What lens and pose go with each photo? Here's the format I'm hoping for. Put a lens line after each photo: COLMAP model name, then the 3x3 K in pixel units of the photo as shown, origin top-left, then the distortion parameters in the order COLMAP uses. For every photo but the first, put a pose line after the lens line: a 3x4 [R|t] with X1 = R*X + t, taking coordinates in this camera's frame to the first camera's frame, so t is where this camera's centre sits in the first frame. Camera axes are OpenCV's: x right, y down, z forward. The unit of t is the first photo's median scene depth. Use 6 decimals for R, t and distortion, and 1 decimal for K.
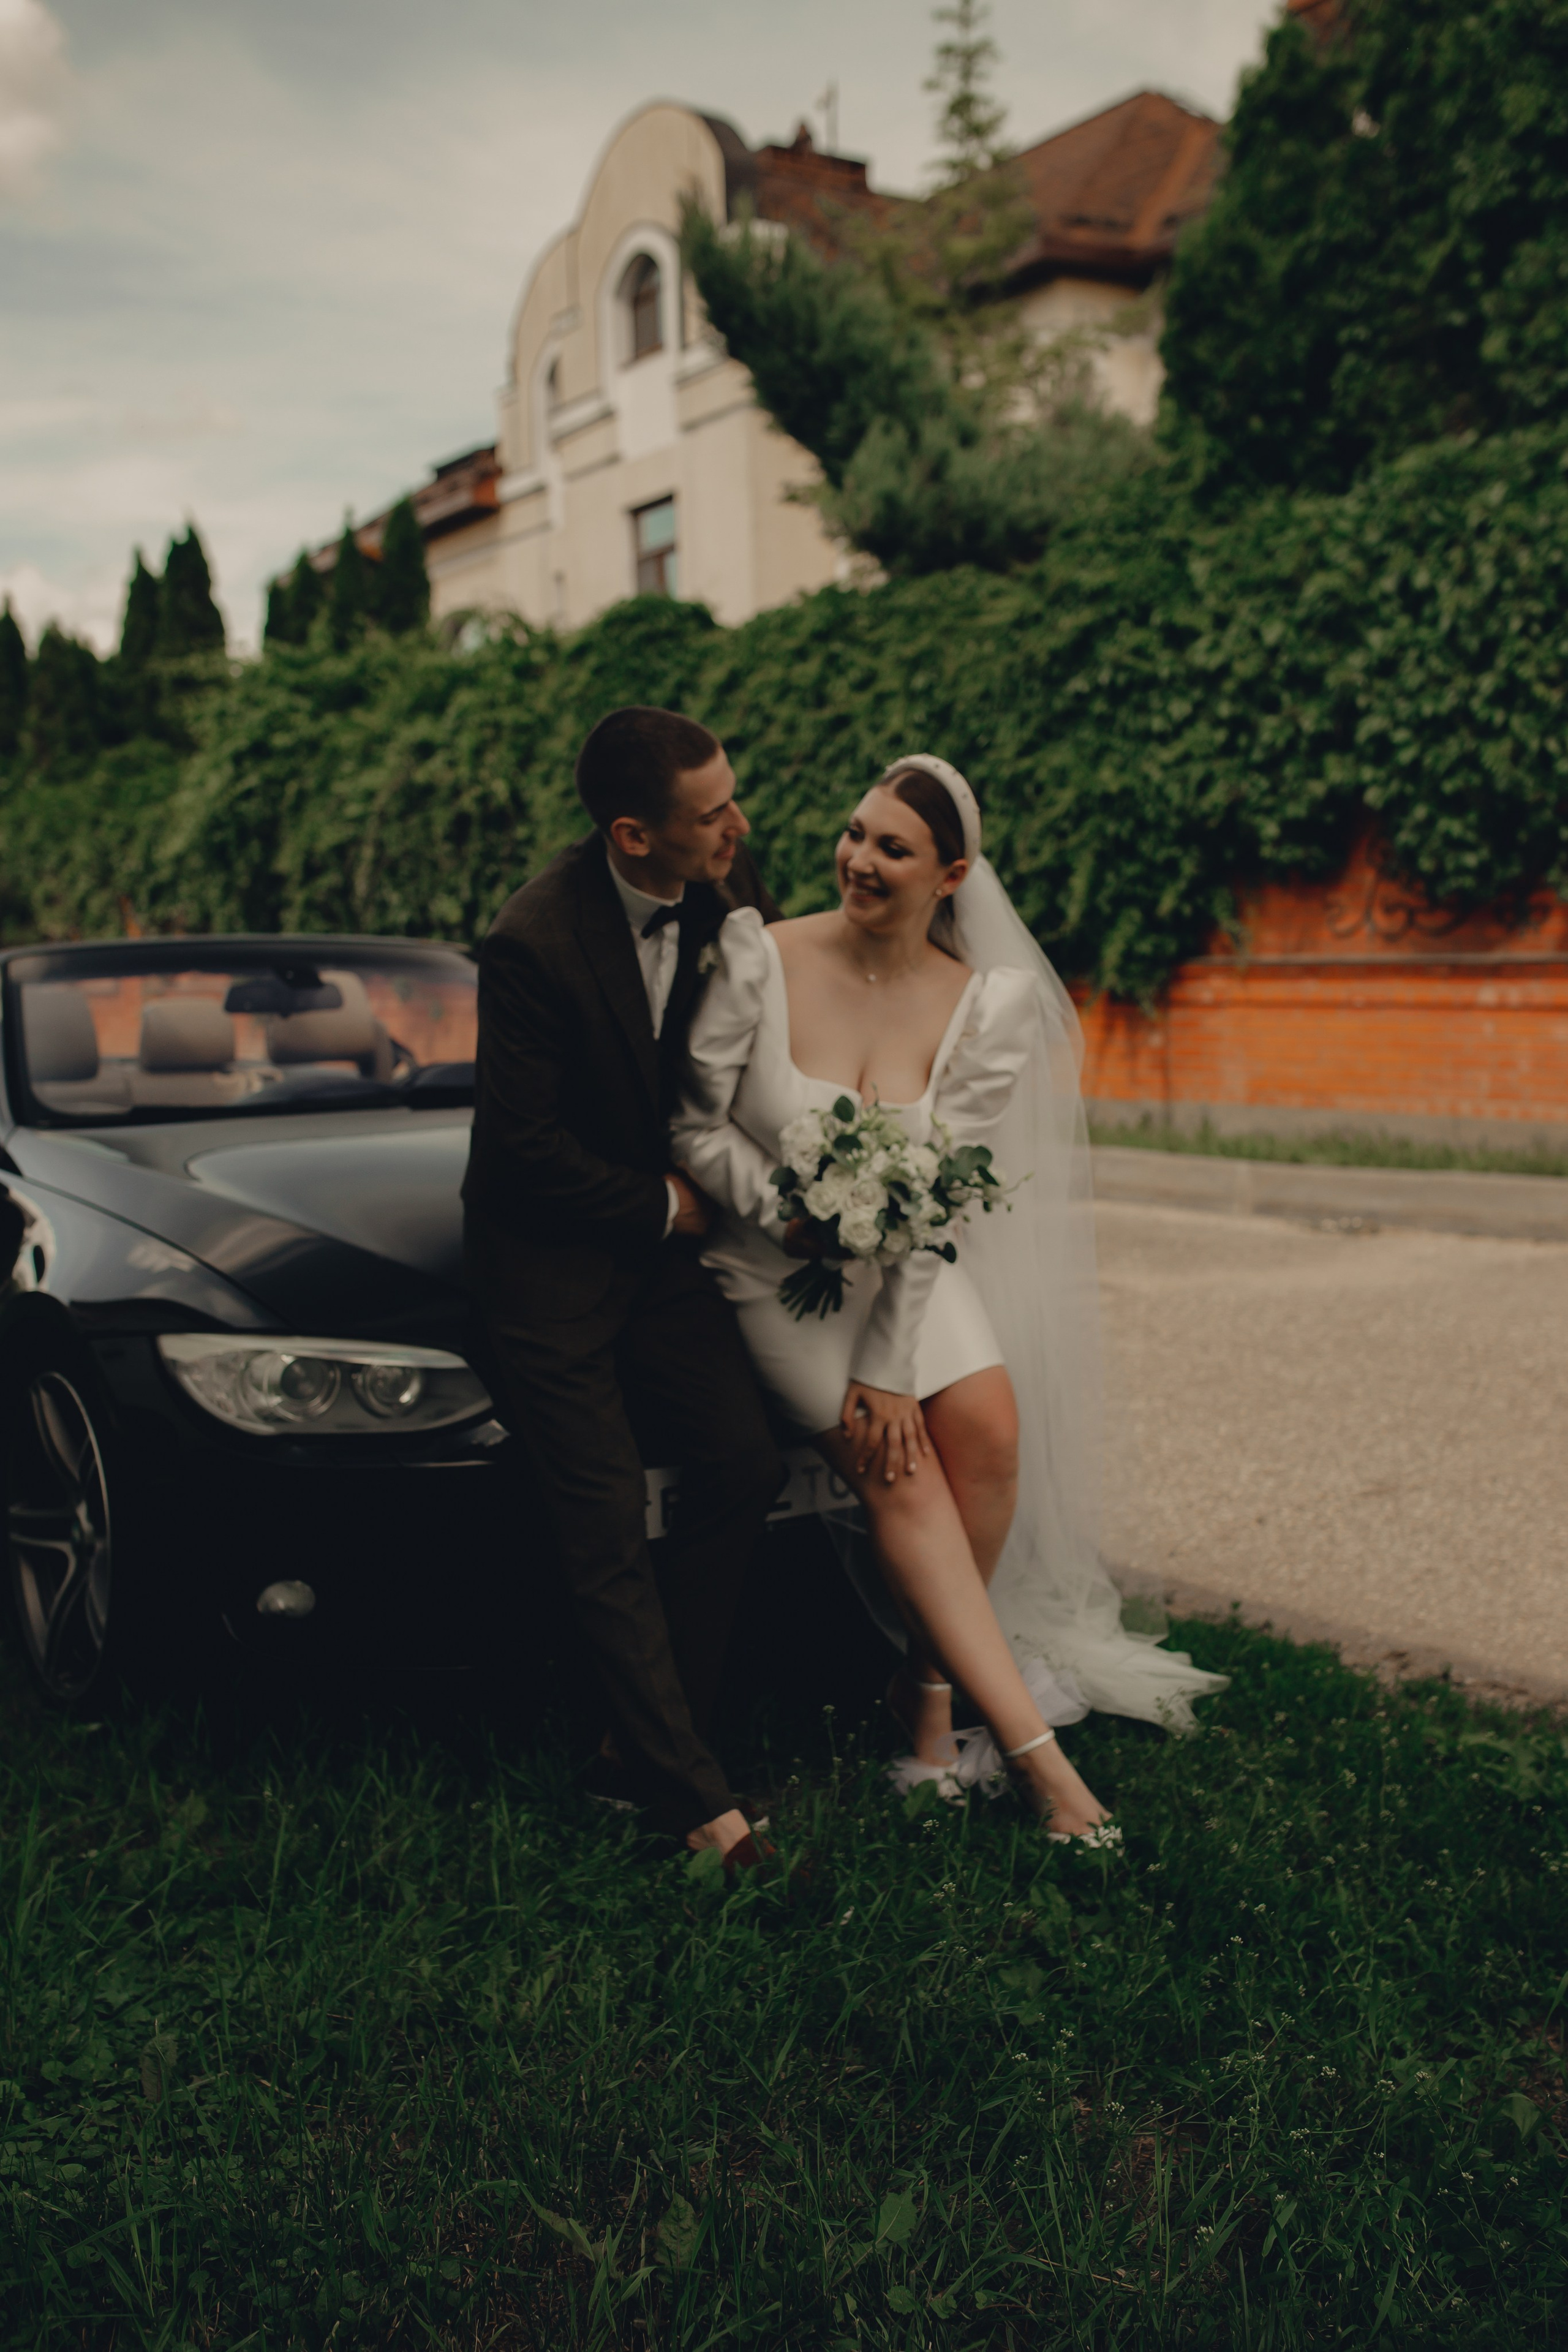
lens RADIAL K [[2258.4, 0, 784.0], [0, 2258.4, 1176.0], [0, 0, 1]] dist [-0.065702, 0.119505]
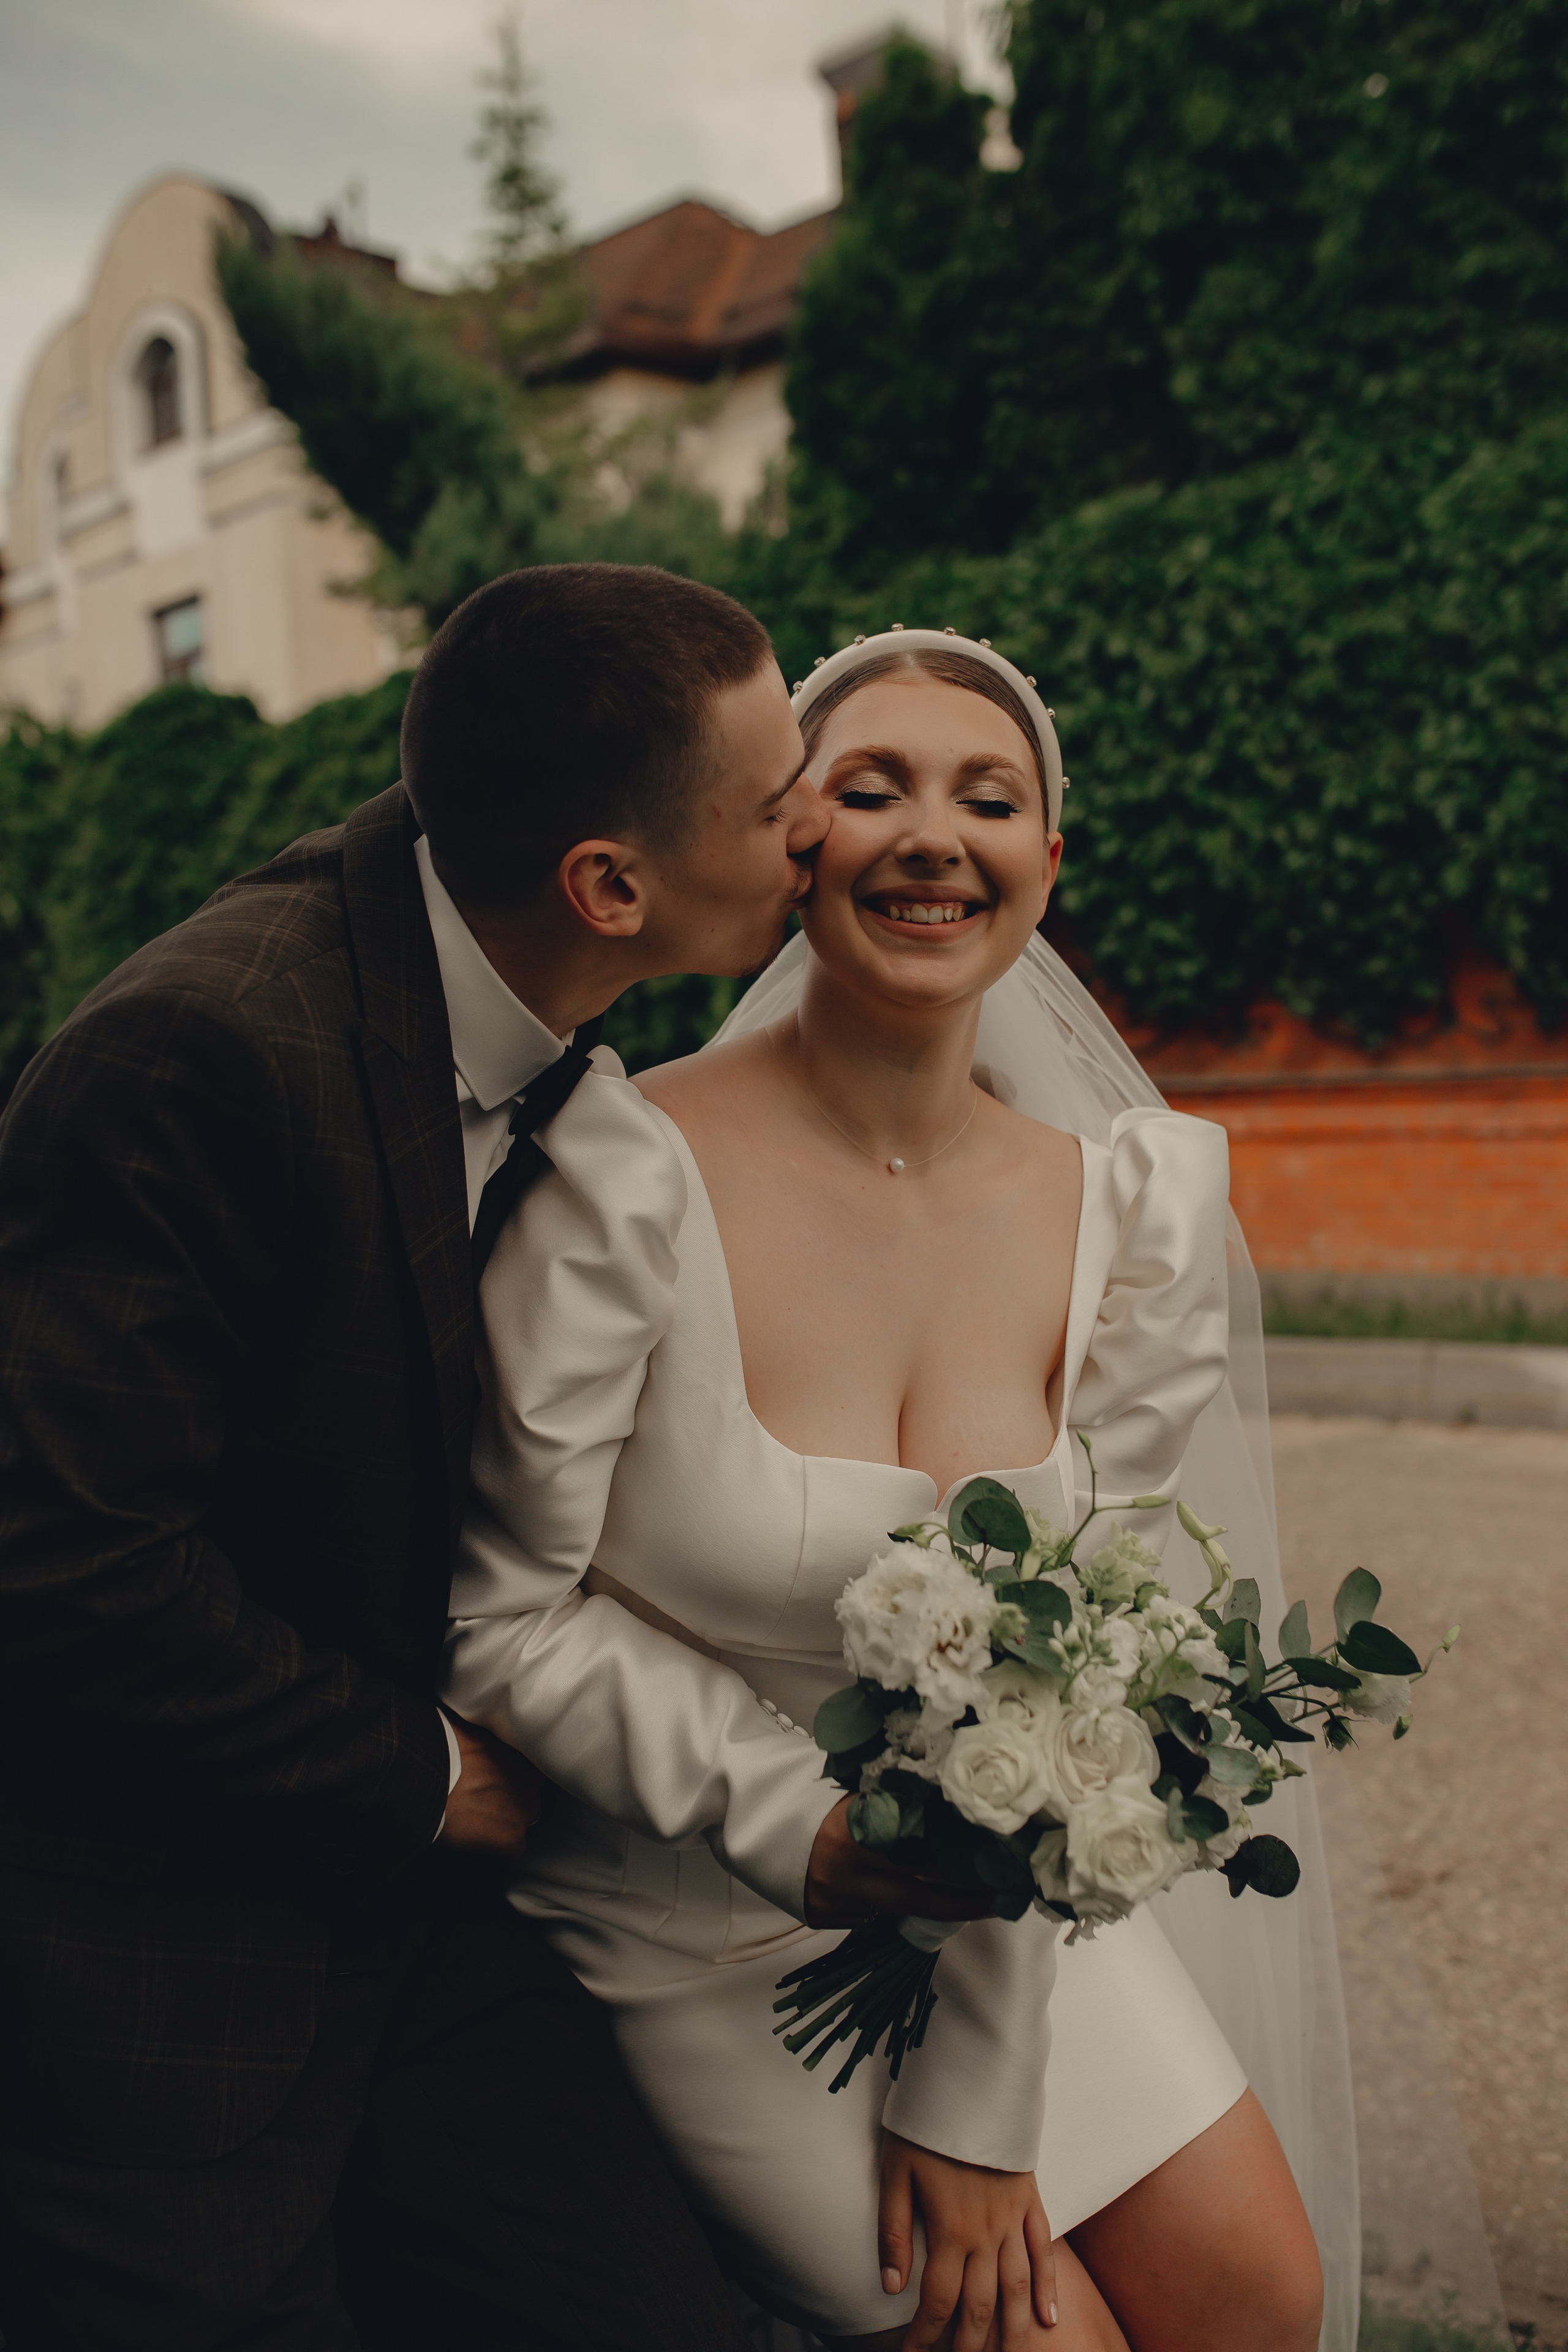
lens RADIAL K [[2266.0, 0, 784.0], [0, 2266.0, 1176.0], [0, 0, 1]] dist [-0.058104, 0.103611]
pose [[0.979145, -0.031314, 0.200735, -0.016997], [0.042662, 0.997712, -0.052456, -0.017596], [-0.198634, 0.059925, 0.978240, 0.145629]]
